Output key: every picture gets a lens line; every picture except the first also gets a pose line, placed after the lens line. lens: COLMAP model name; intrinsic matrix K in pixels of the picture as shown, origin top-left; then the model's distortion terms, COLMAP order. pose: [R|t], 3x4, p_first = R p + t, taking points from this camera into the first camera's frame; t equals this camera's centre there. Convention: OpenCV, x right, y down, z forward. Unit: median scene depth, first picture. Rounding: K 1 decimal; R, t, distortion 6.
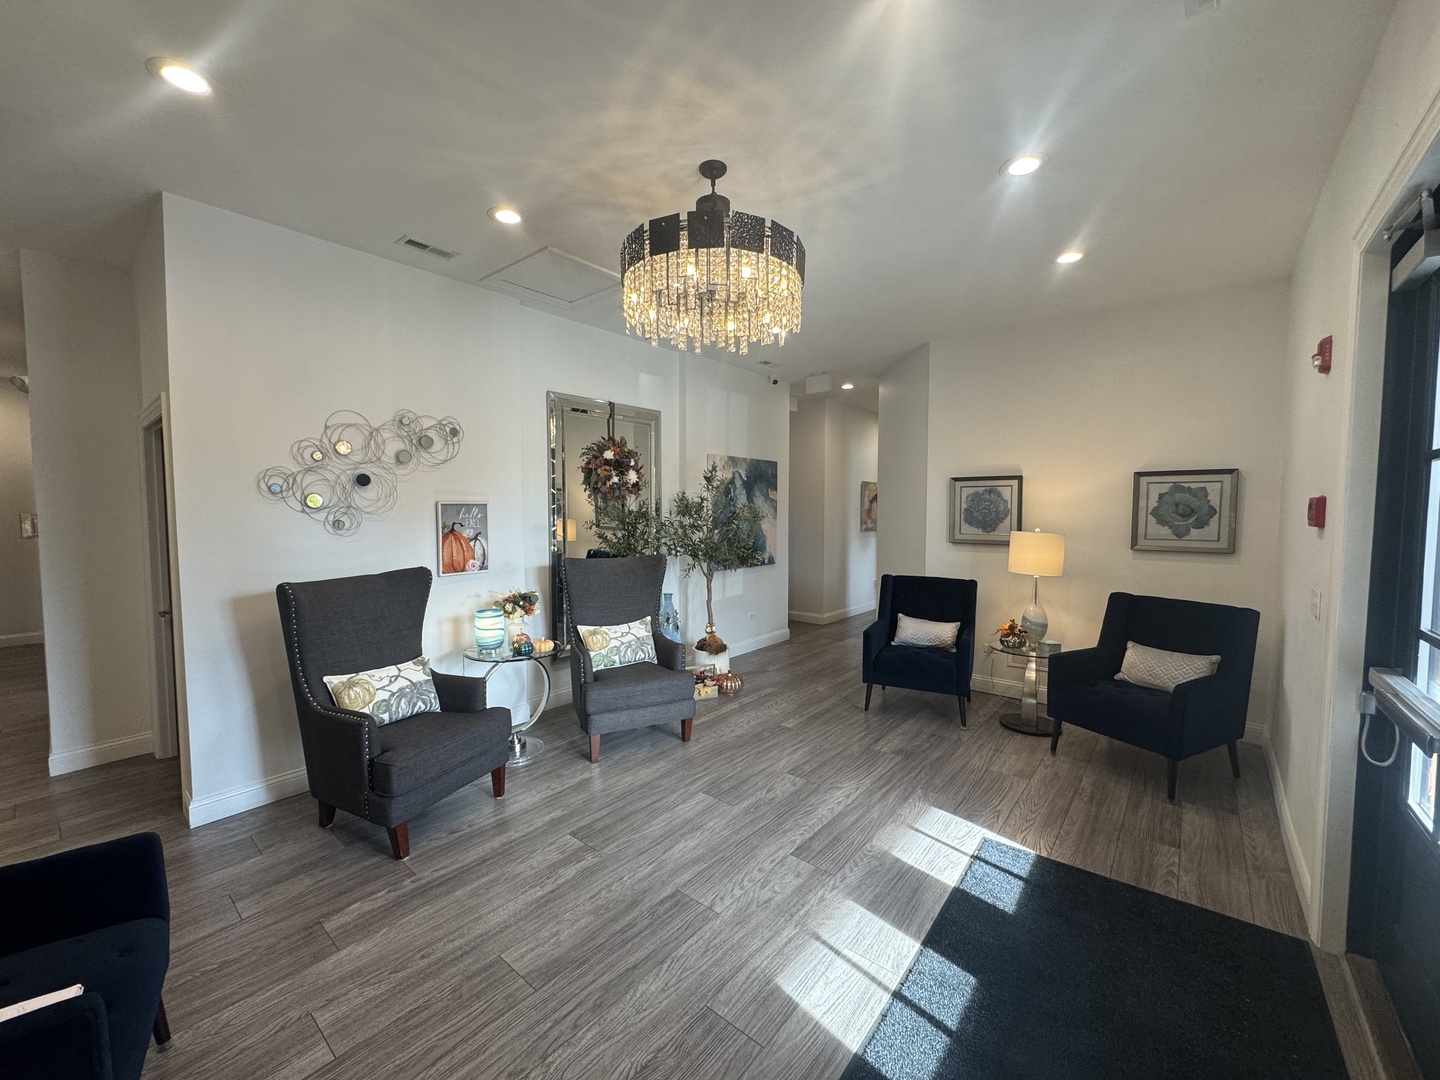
lens RADIAL K [[573.8, 0, 720.0], [0, 573.8, 540.0], [0, 0, 1]] dist [-0.003203, 0.000134]
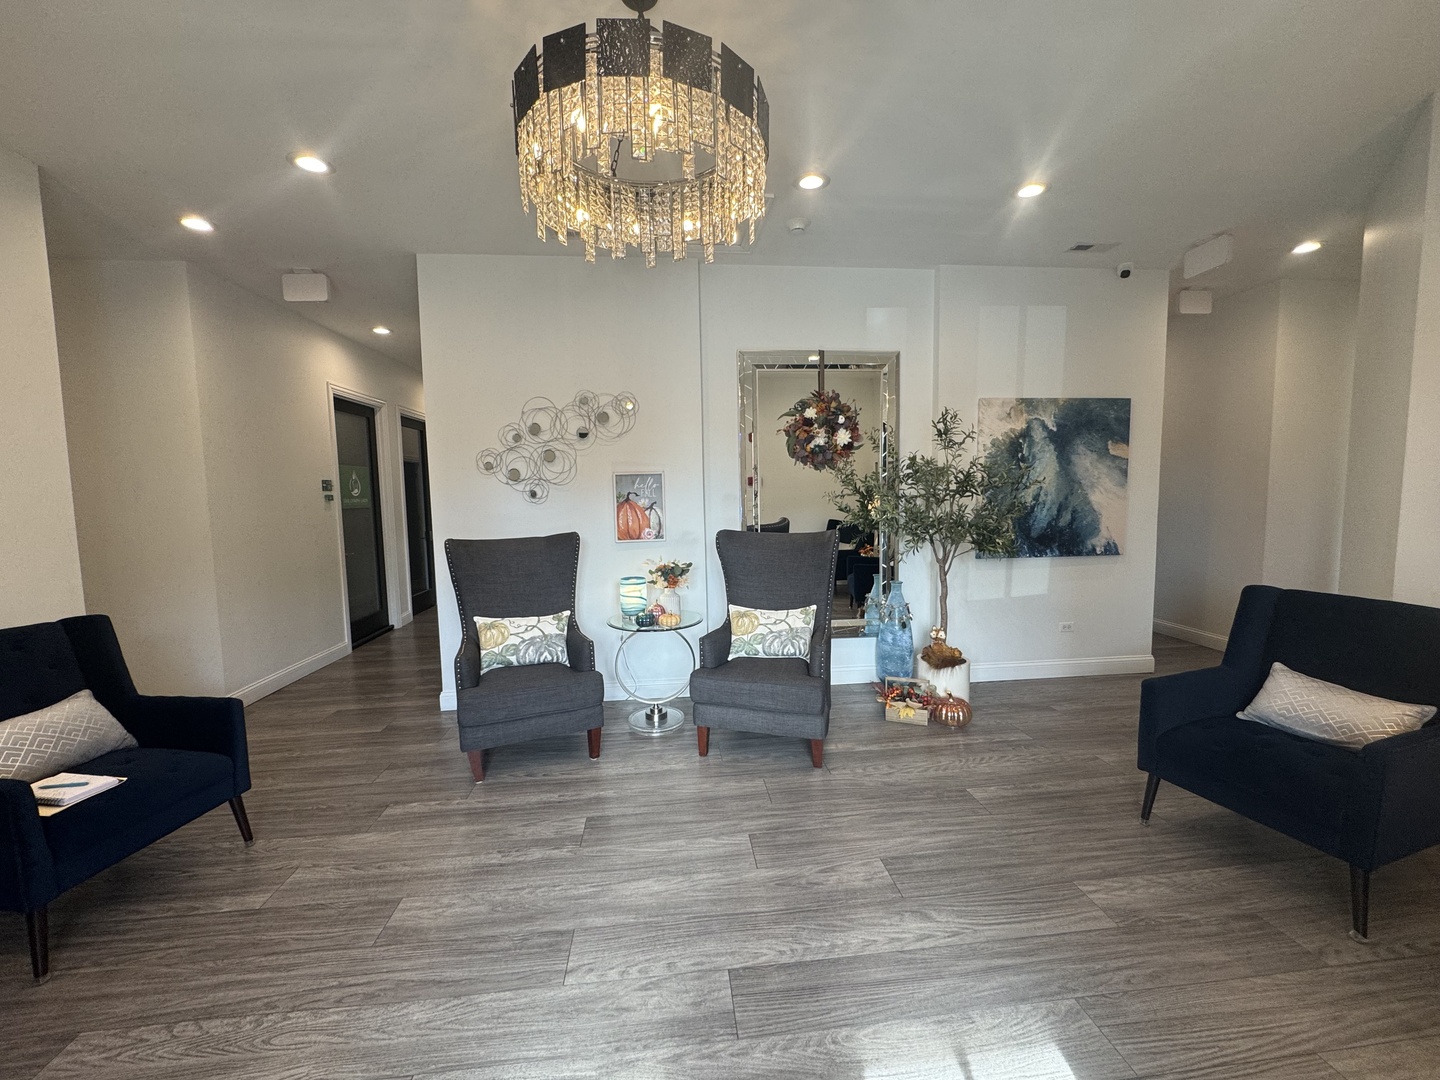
lens RADIAL K [[573.8, 0, 720.0], [0, 573.8, 540.0], [0, 0, 1]] dist [-0.003203, 0.000134]
pose [[0.715068, 0.048644, -0.697361, 0.410328], [-0.019672, 0.998581, 0.049484, 0.001711], [0.698778, -0.021666, 0.715010, 0.372227]]
